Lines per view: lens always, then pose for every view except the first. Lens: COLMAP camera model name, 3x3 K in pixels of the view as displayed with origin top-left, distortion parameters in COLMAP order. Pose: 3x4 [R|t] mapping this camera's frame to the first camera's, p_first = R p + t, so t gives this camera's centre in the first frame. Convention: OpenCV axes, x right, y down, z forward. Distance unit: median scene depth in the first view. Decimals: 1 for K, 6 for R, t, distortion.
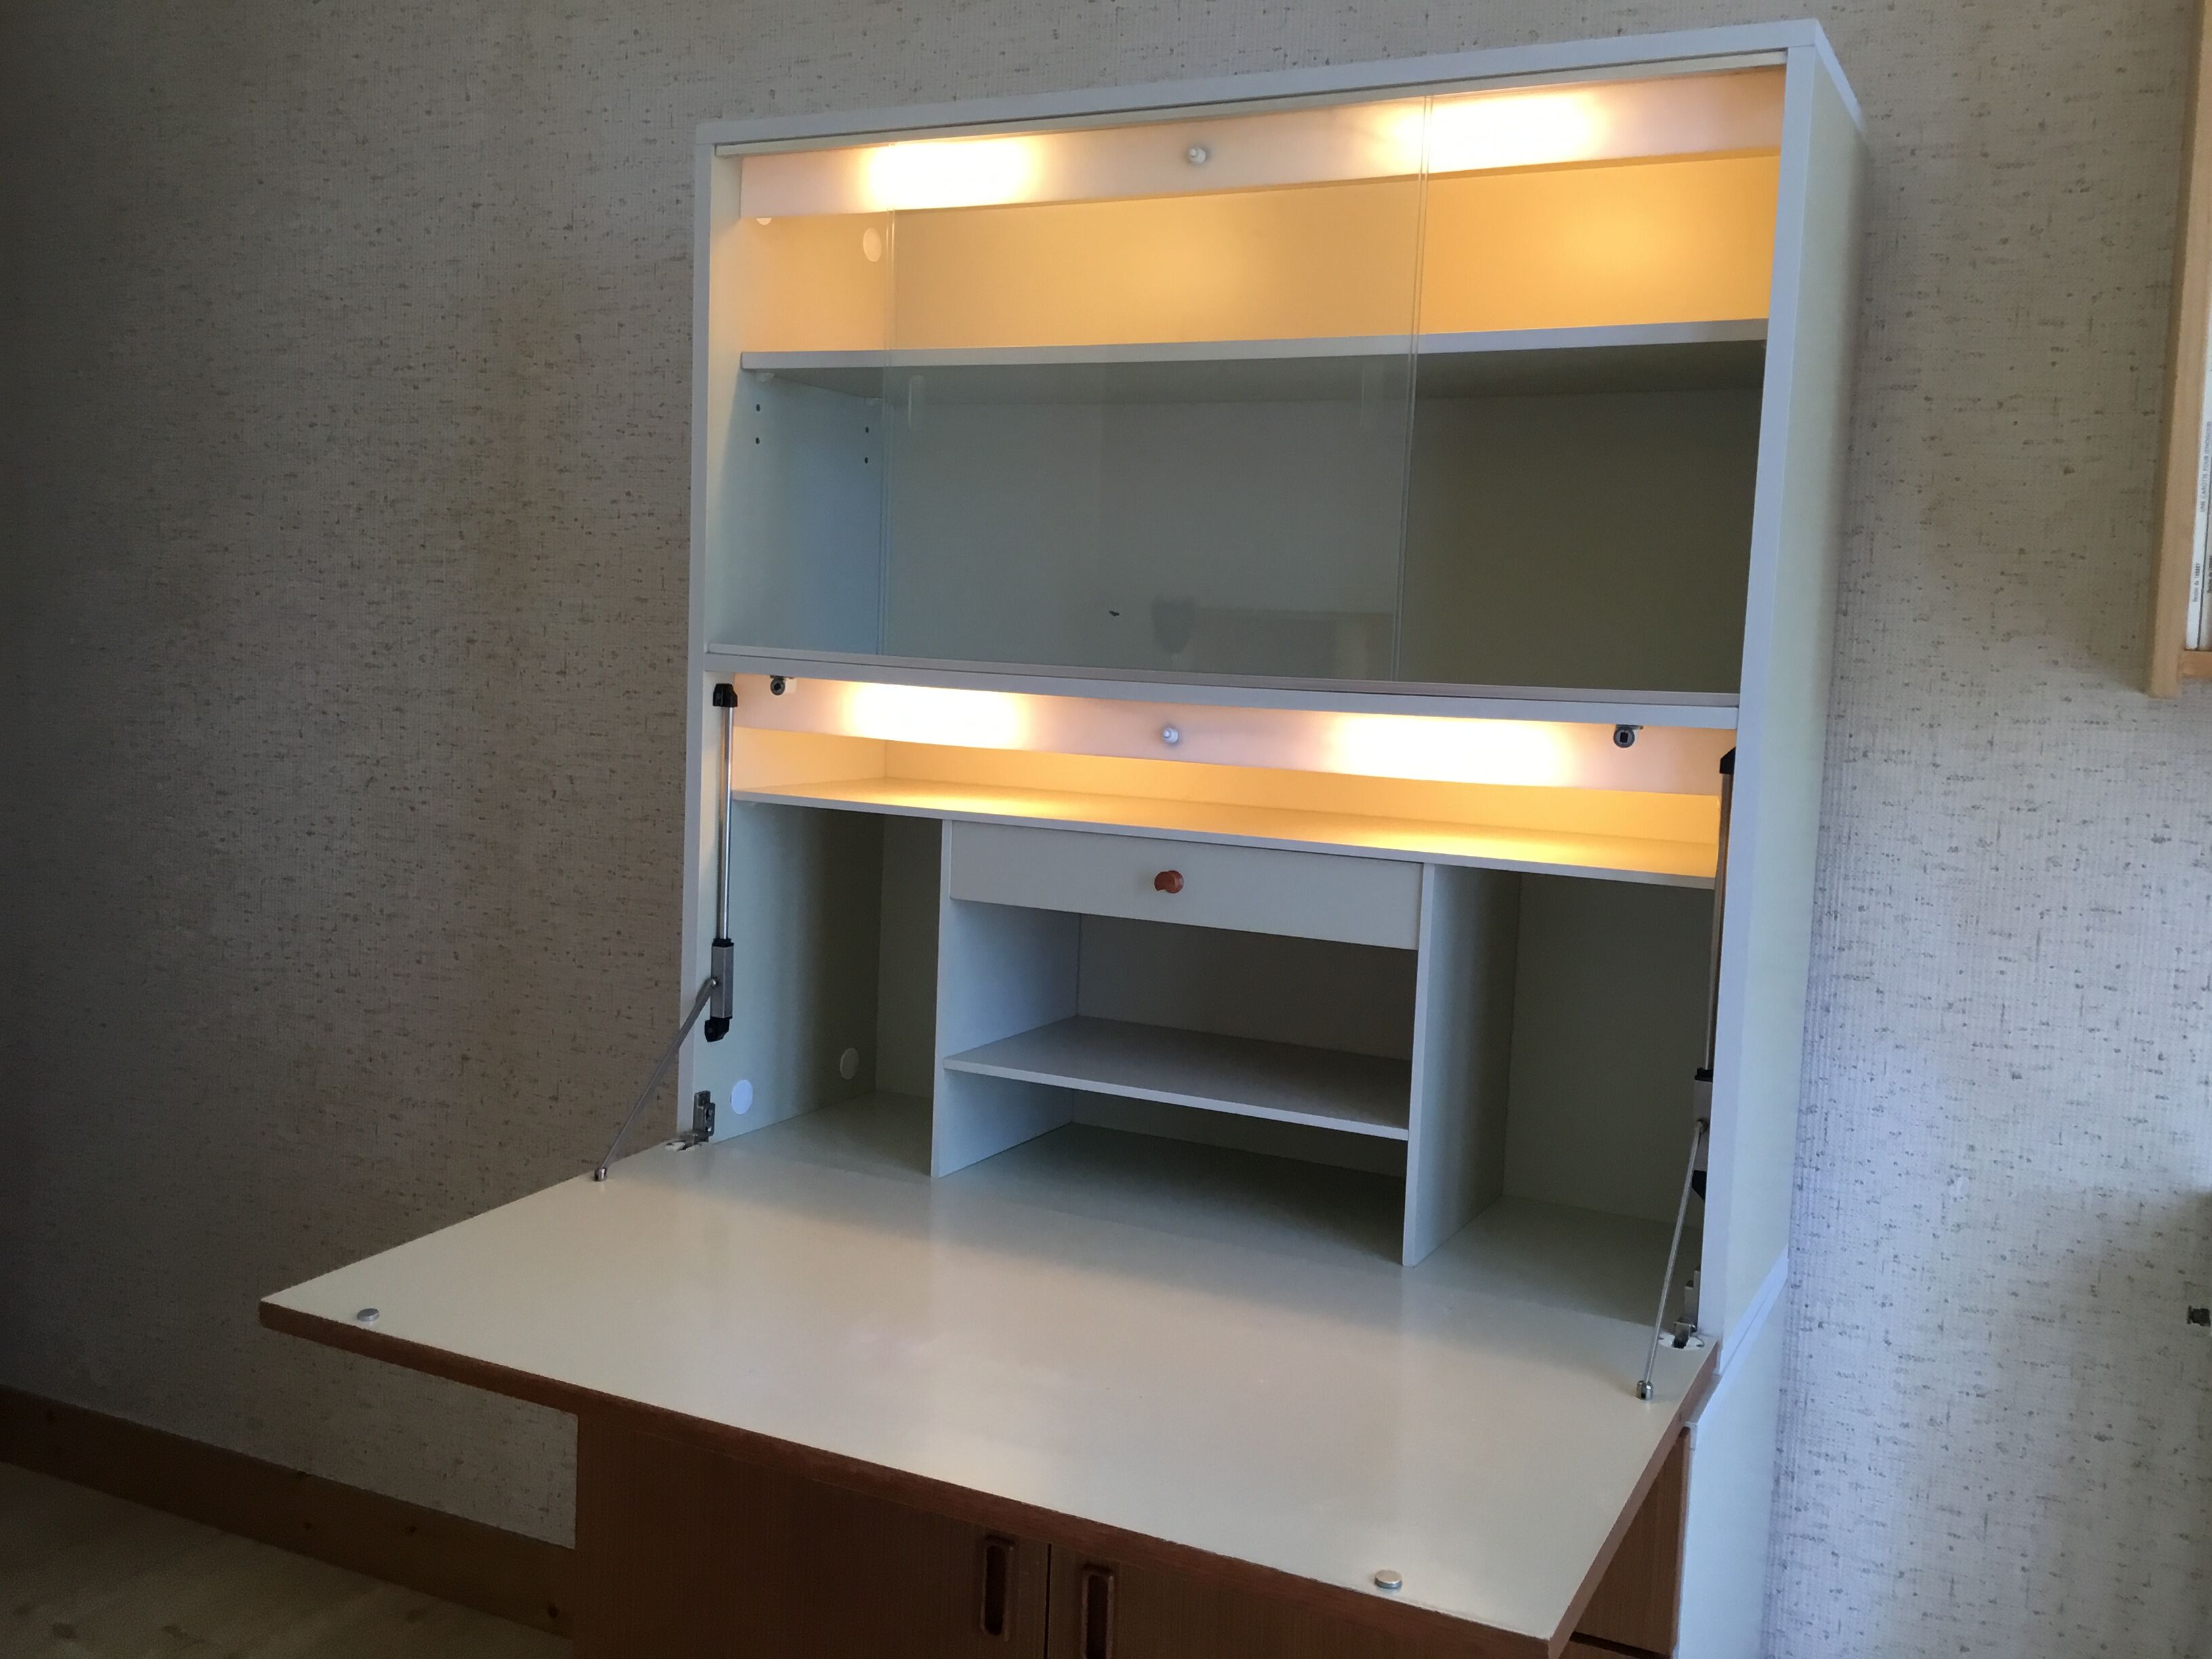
lens RADIAL K [[1994.3, 0, 1106.0], [0, 1994.3, 829.5], [0, 0, 1]] dist [0.090519, -0.131677]
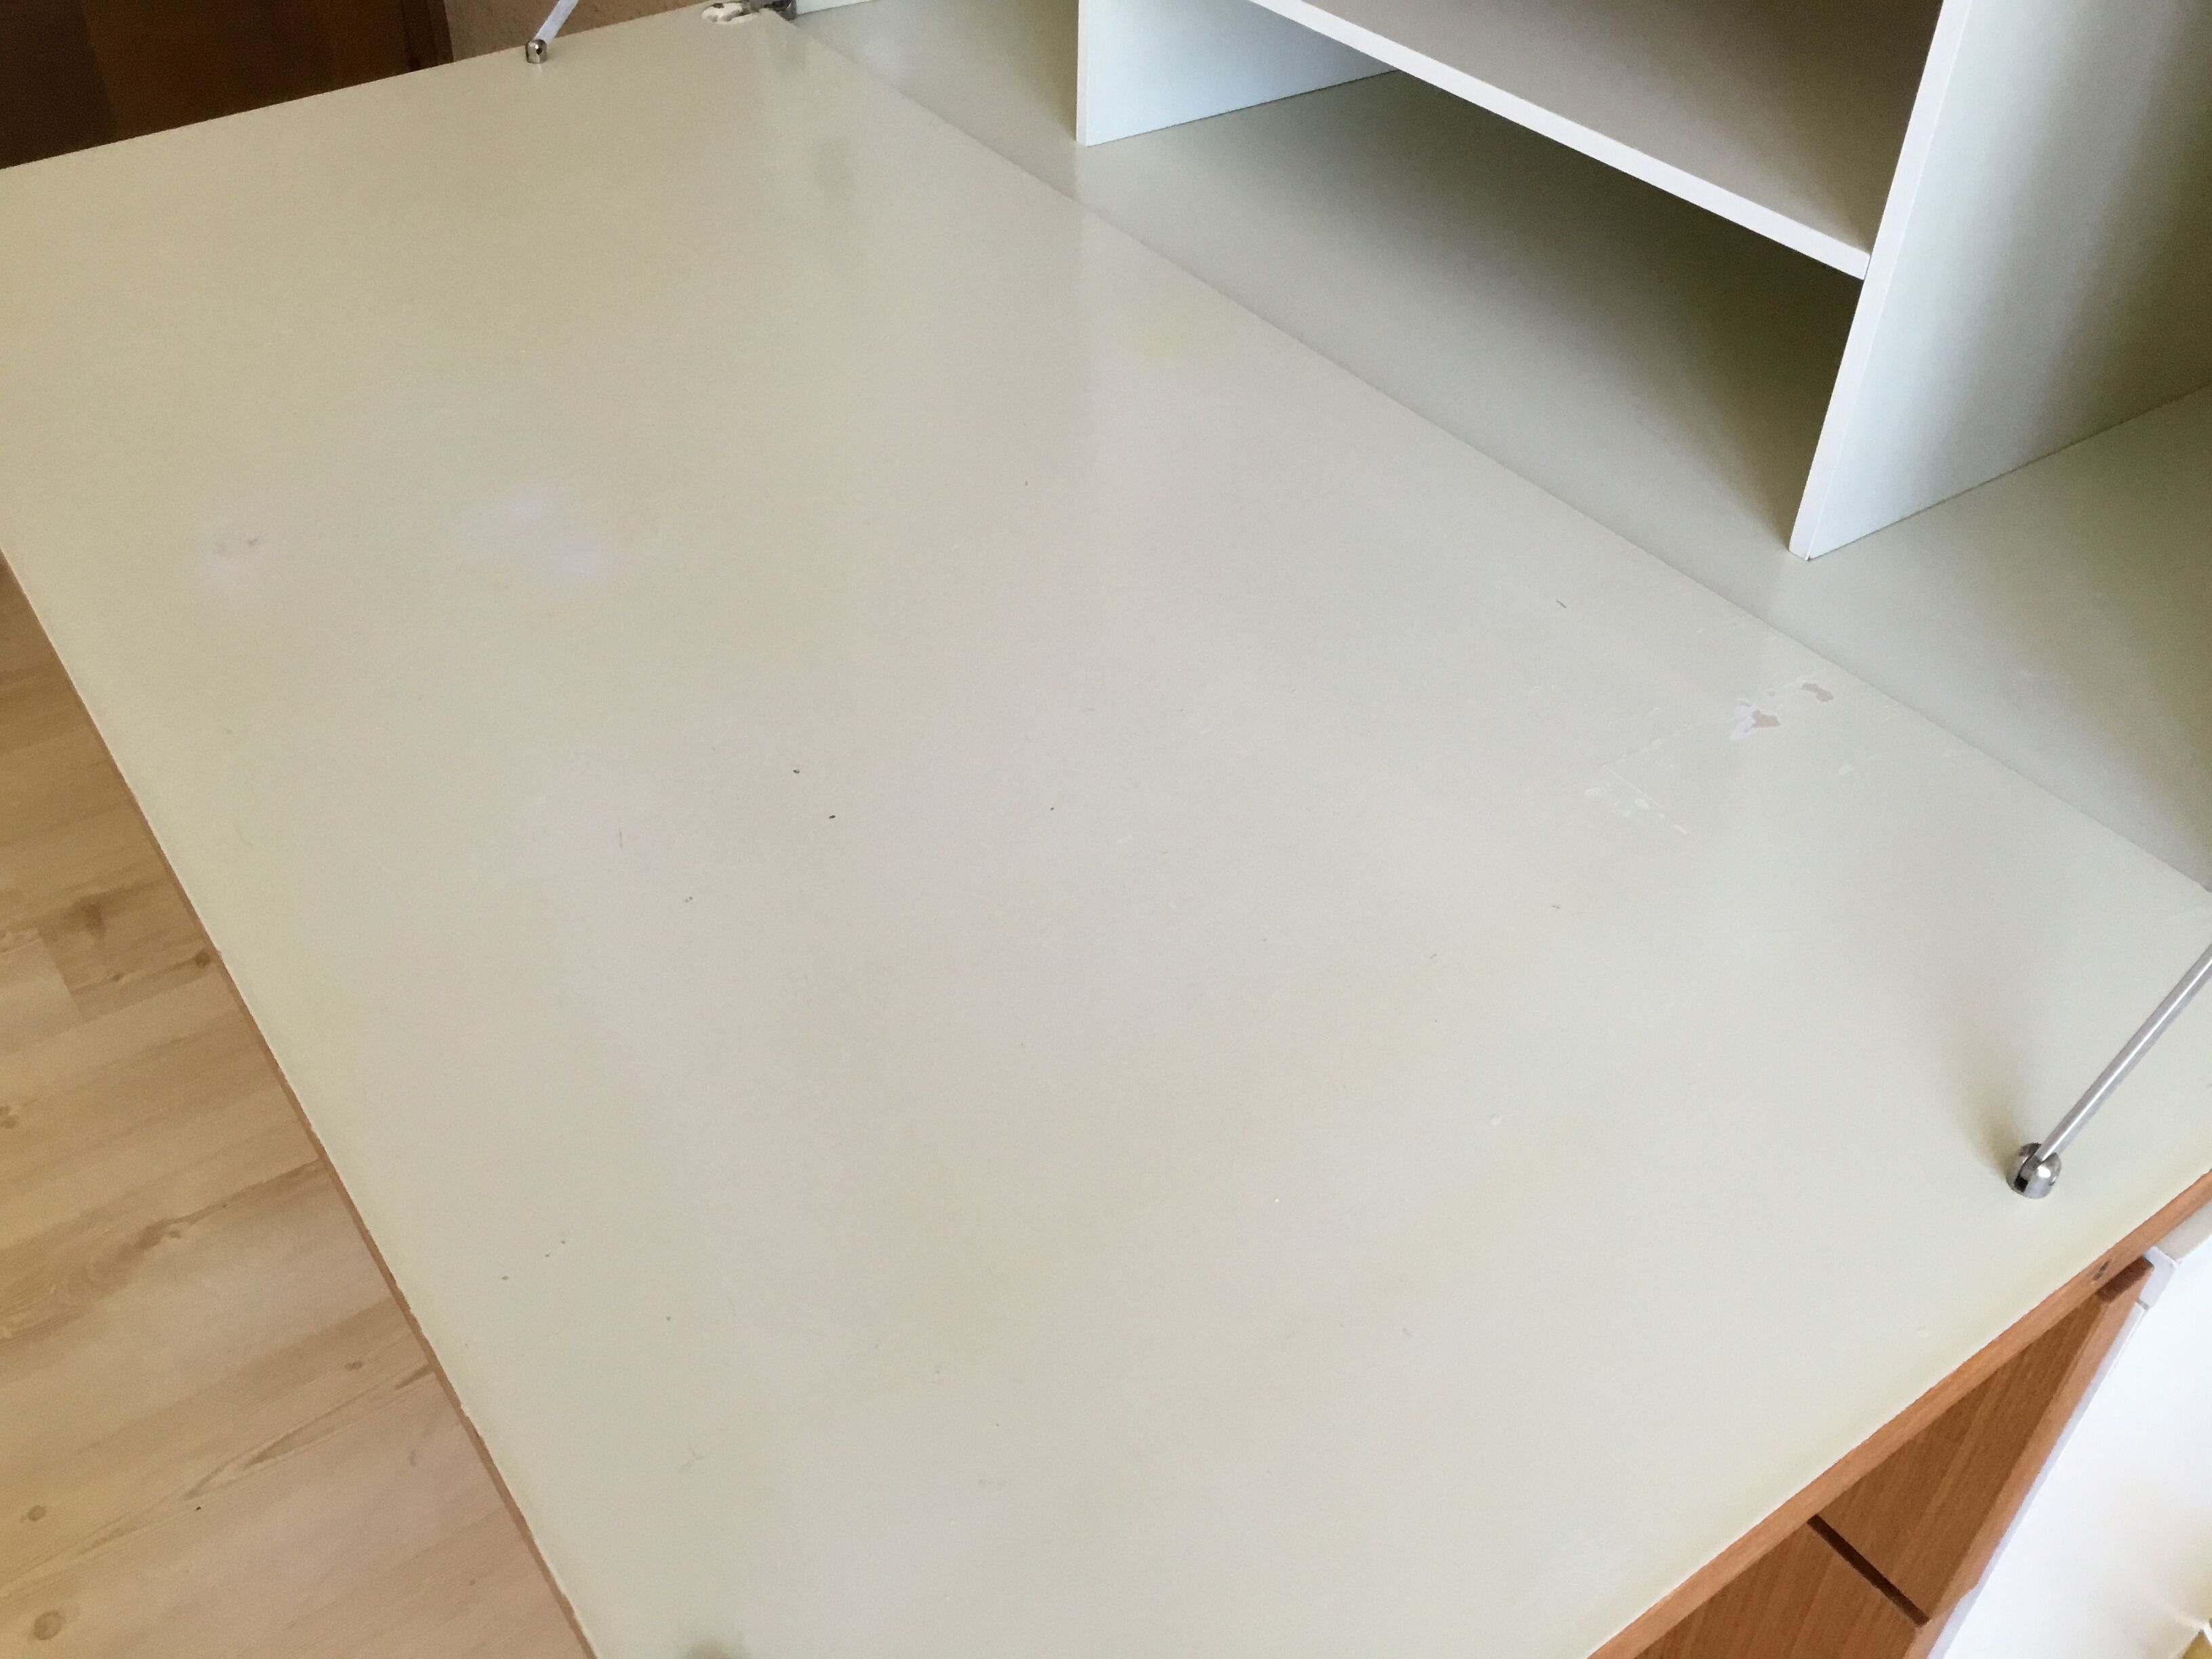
lens RADIAL K [[2013.1, 0, 1108.7], [0, 2013.1, 819.9], [0, 0, 1]] dist [0.111931, -0.230803]
pose [[0.882541, 0.286431, -0.372932, 0.196017], [-0.034852, 0.830737, 0.555572, 0.021643], [0.468942, -0.477318, 0.743143, 0.555205]]
